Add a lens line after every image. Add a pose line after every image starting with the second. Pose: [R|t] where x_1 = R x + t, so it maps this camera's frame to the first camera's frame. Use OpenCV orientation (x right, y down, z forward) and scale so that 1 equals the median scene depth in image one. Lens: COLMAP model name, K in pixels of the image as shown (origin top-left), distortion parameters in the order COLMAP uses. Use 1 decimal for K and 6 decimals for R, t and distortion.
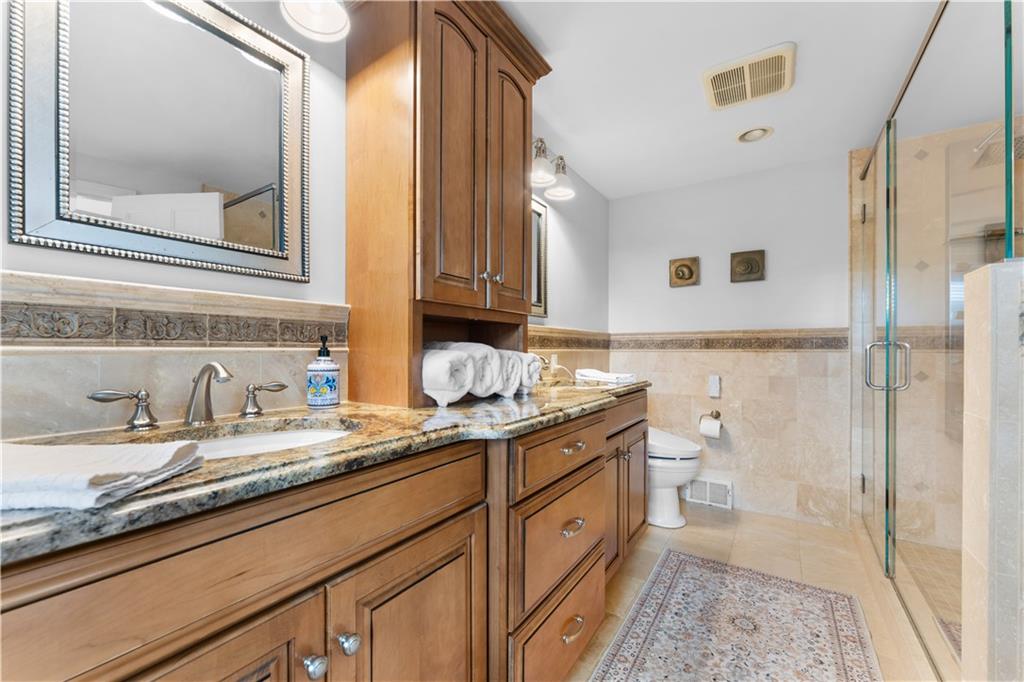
lens RADIAL K [[416.6, 0, 511.9], [0, 416.6, 344.6], [0, 0, 1]] dist [-0.001297, -0.000027]
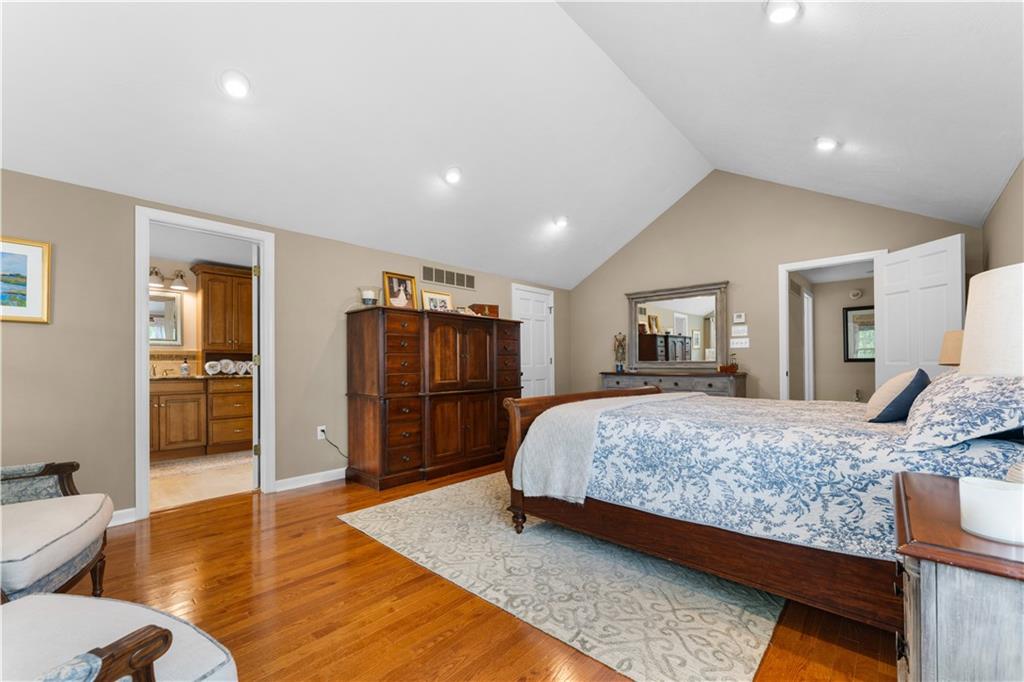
lens RADIAL K [[416.6, 0, 505.3], [0, 416.6, 363.2], [0, 0, 1]] dist [-0.001297, -0.000027]
pose [[0.985975, -0.004288, -0.166836, 3.420975], [0.005555, 0.999959, 0.007129, 0.017201], [0.166798, -0.007956, 0.985959, -2.598658]]
